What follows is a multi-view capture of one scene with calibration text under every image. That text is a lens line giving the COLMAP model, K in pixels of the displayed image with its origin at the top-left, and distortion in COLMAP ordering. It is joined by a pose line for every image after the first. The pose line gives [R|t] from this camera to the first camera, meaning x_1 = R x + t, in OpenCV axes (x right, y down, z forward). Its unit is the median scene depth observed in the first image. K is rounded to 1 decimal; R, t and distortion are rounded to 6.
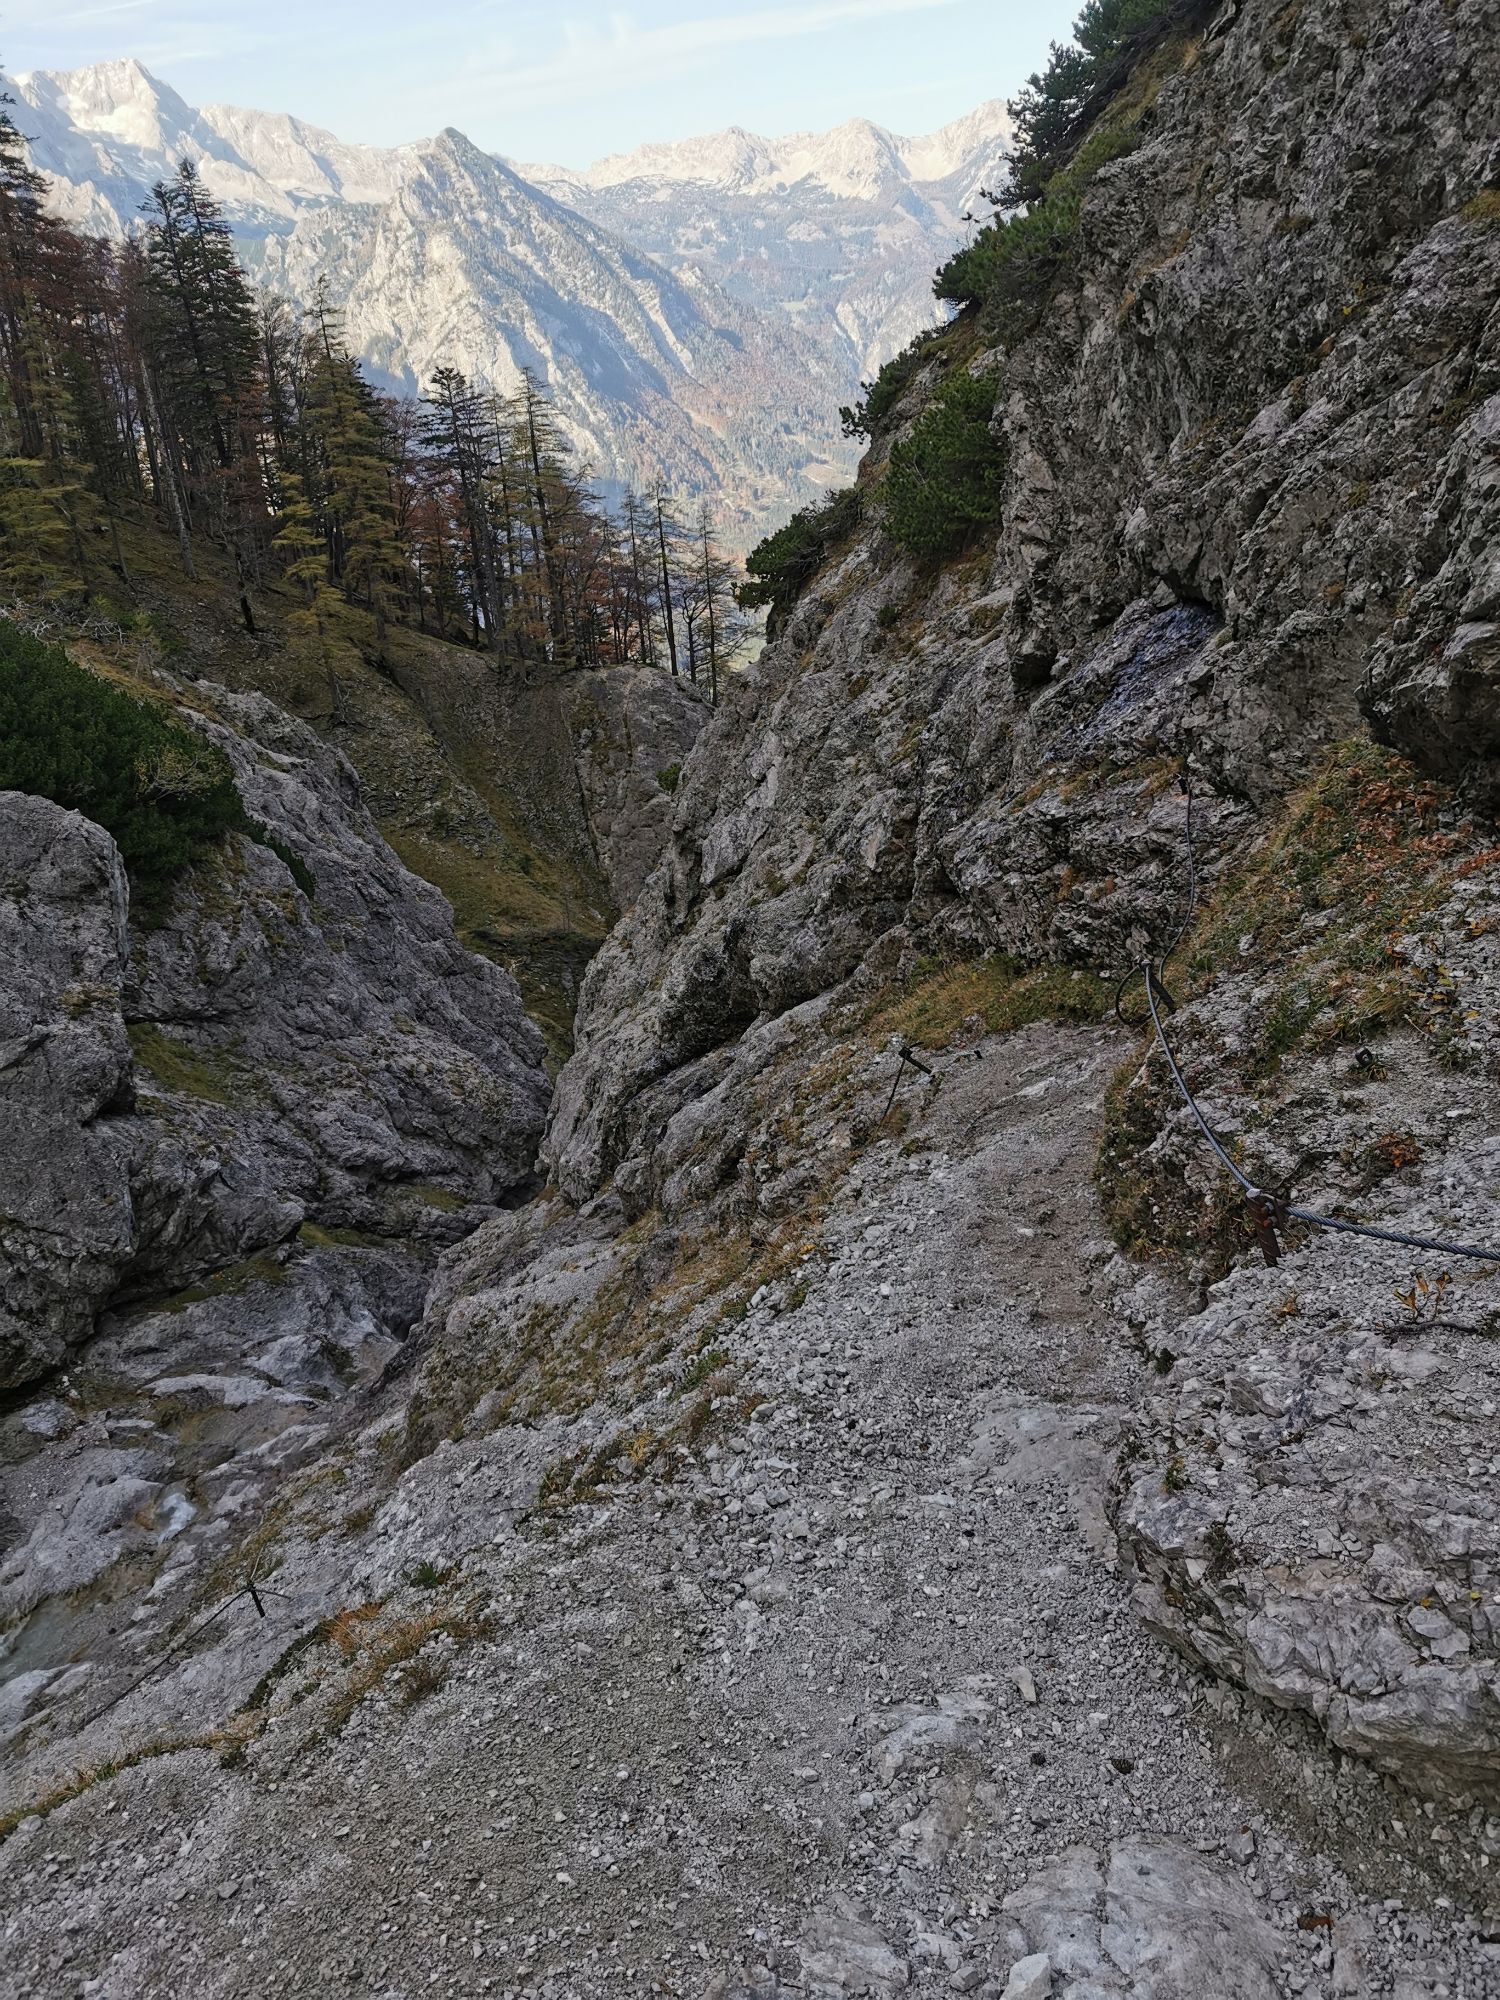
lens RADIAL K [[1495.4, 0, 750.0], [0, 1495.4, 1000.0], [0, 0, 1]] dist [0.084150, -0.102415]
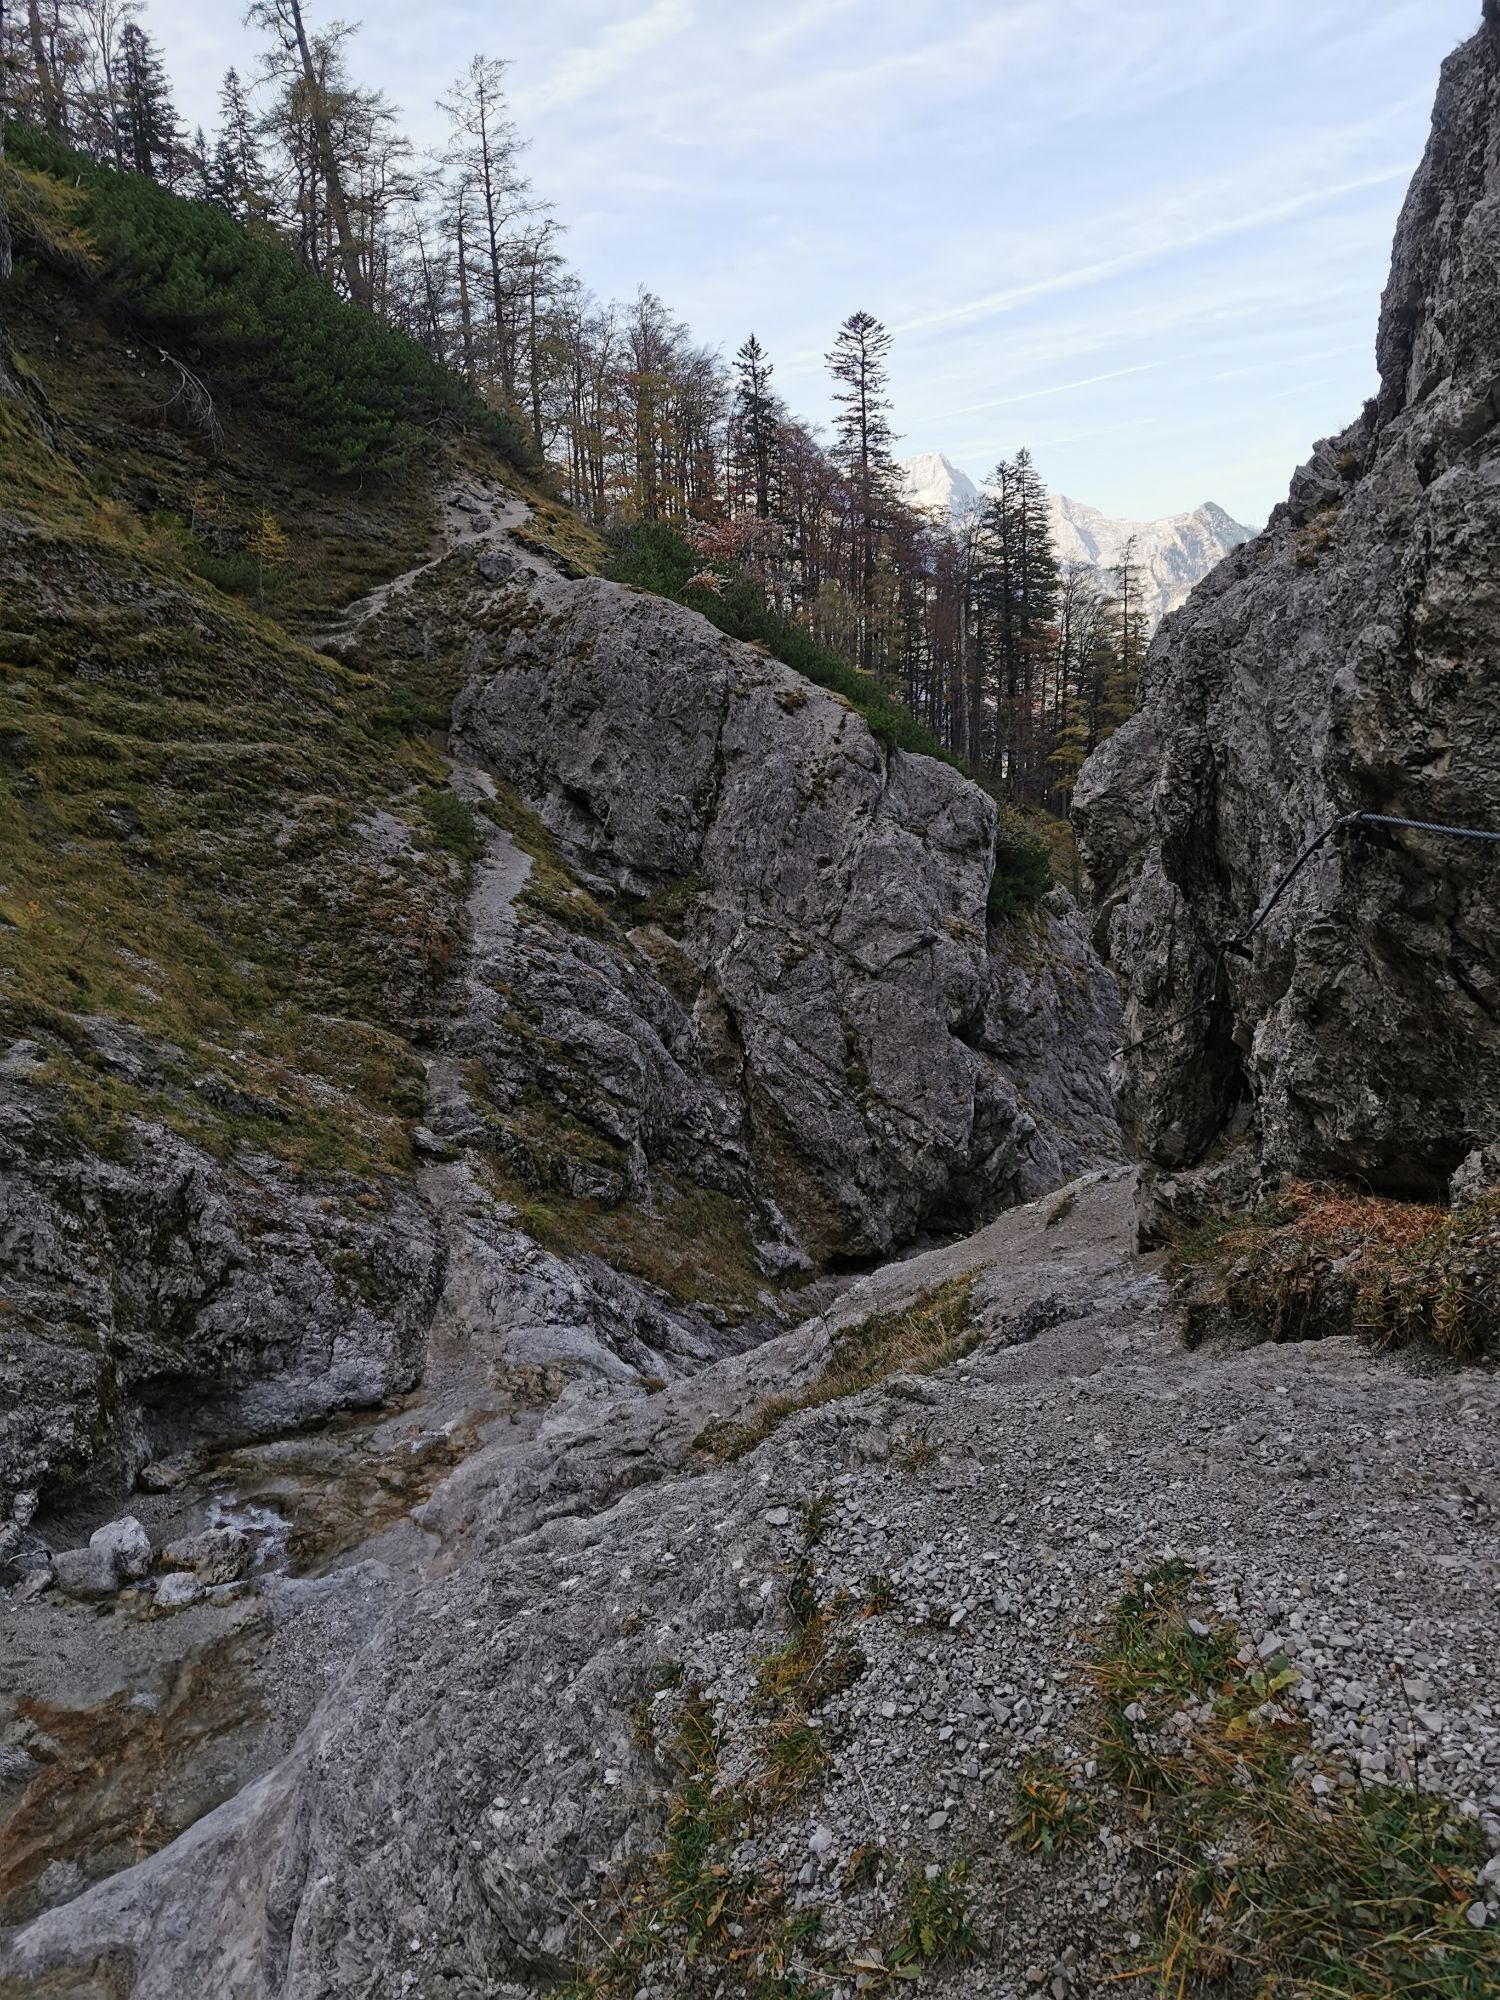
lens RADIAL K [[1495.4, 0, 750.0], [0, 1495.4, 1000.0], [0, 0, 1]] dist [0.084150, -0.102415]
pose [[0.899807, 0.121347, -0.419073, -0.119400], [-0.202849, 0.966768, -0.155605, 0.236236], [0.386264, 0.225023, 0.894519, 0.004465]]
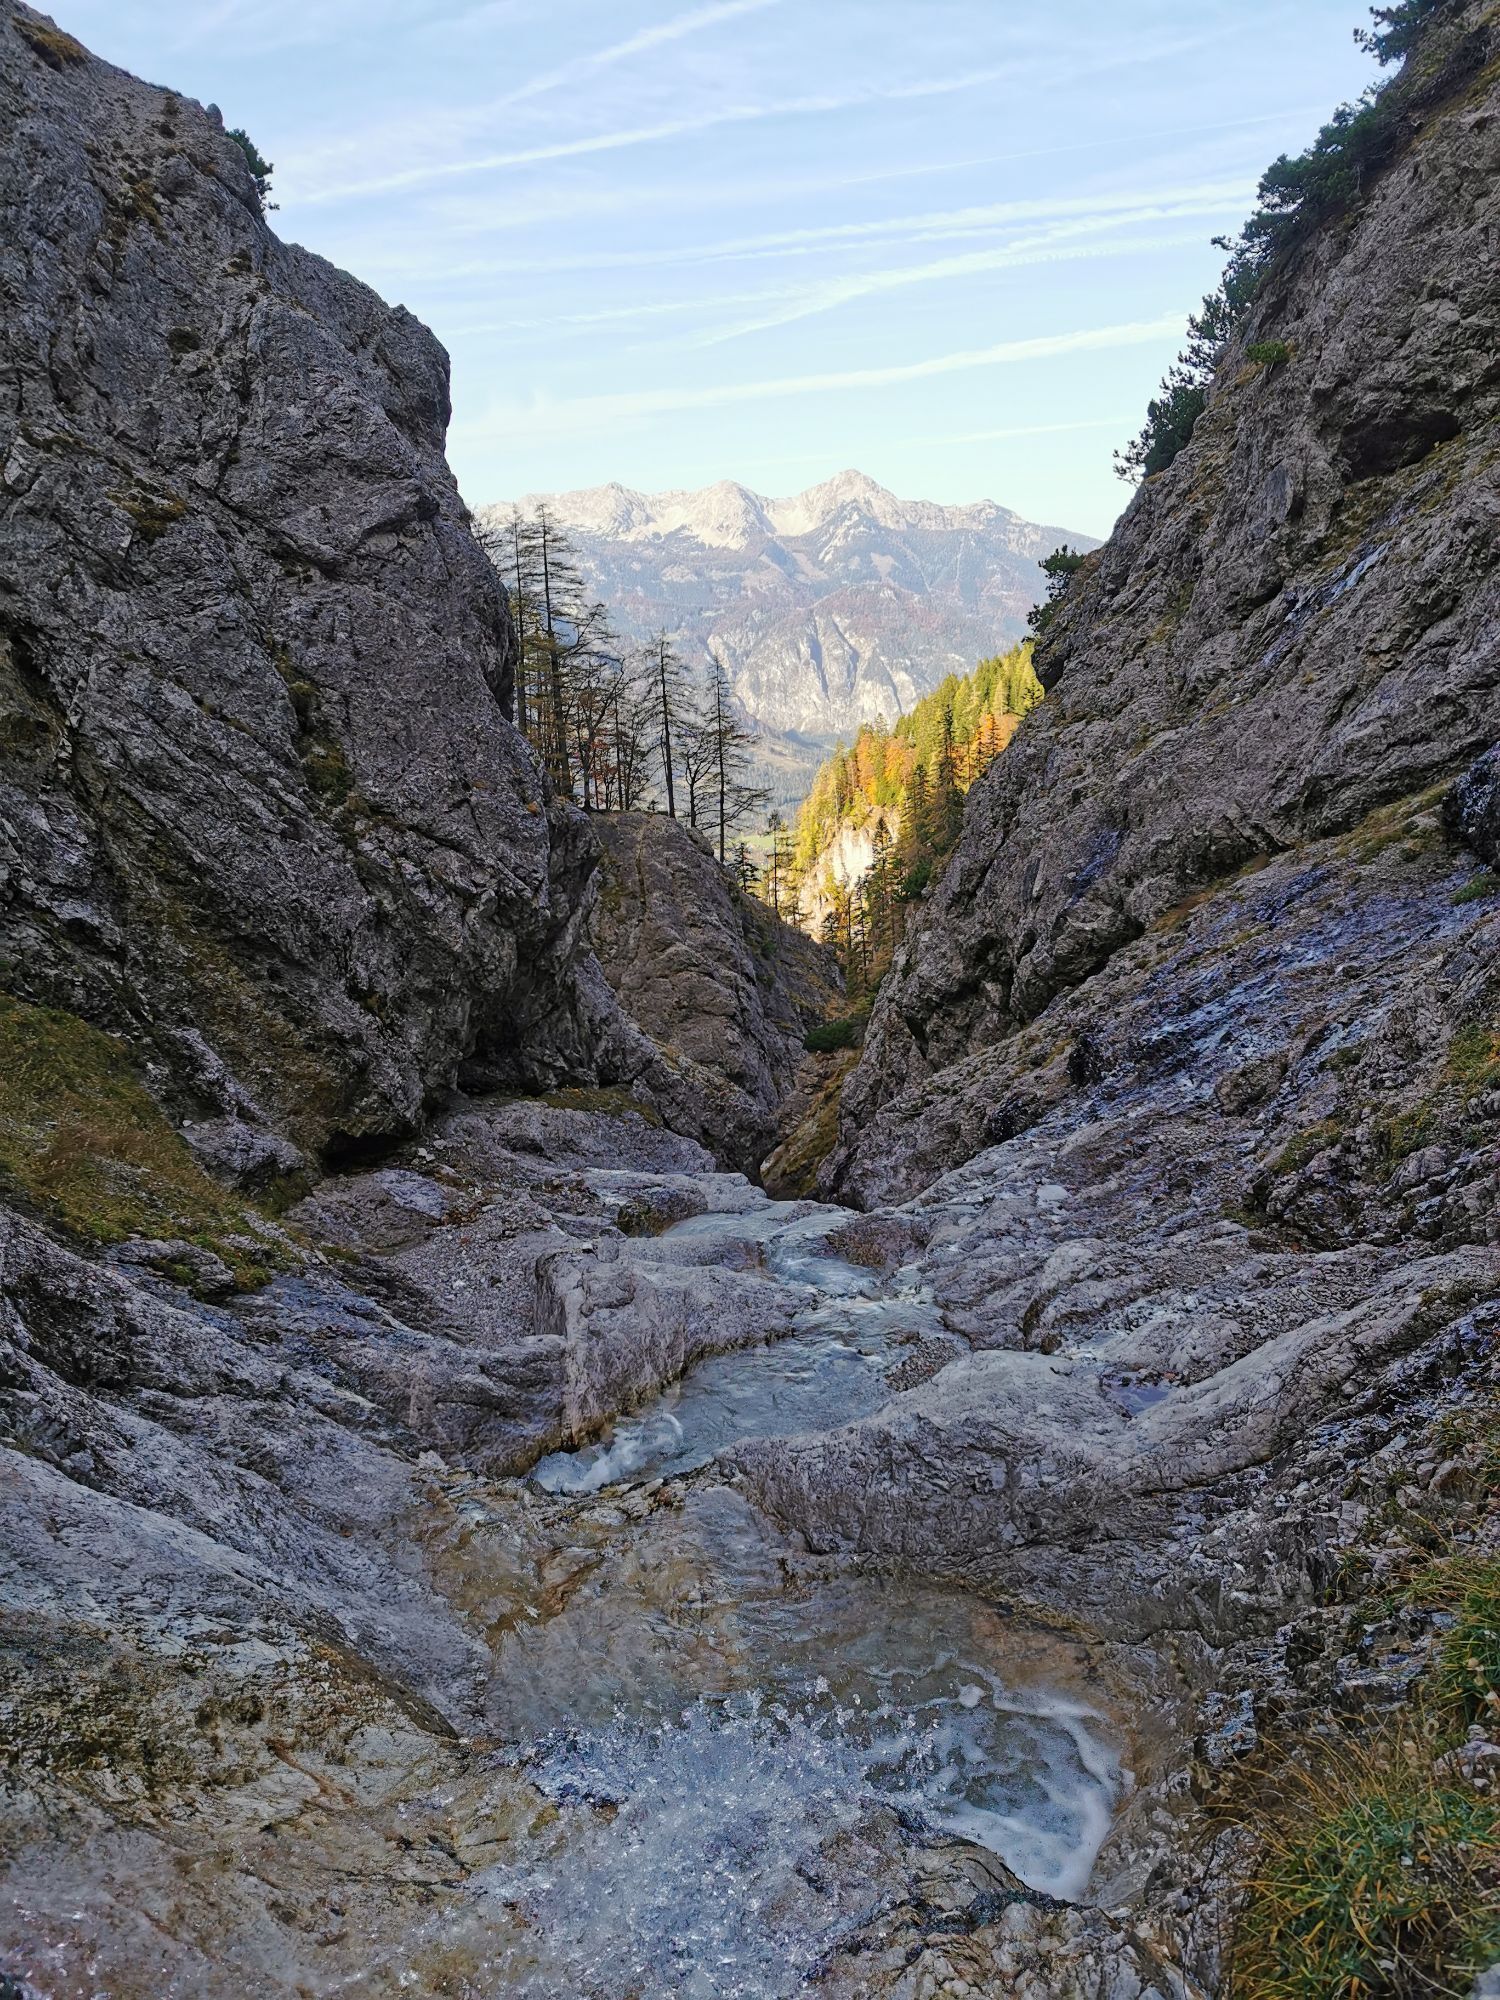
lens RADIAL K [[1495.4, 0, 750.0], [0, 1495.4, 1000.0], [0, 0, 1]] dist [0.084150, -0.102415]
pose [[0.996569, 0.012014, 0.081892, -0.357958], [0.003788, 0.981752, -0.190131, 0.279434], [-0.082682, 0.189788, 0.978337, 0.440288]]
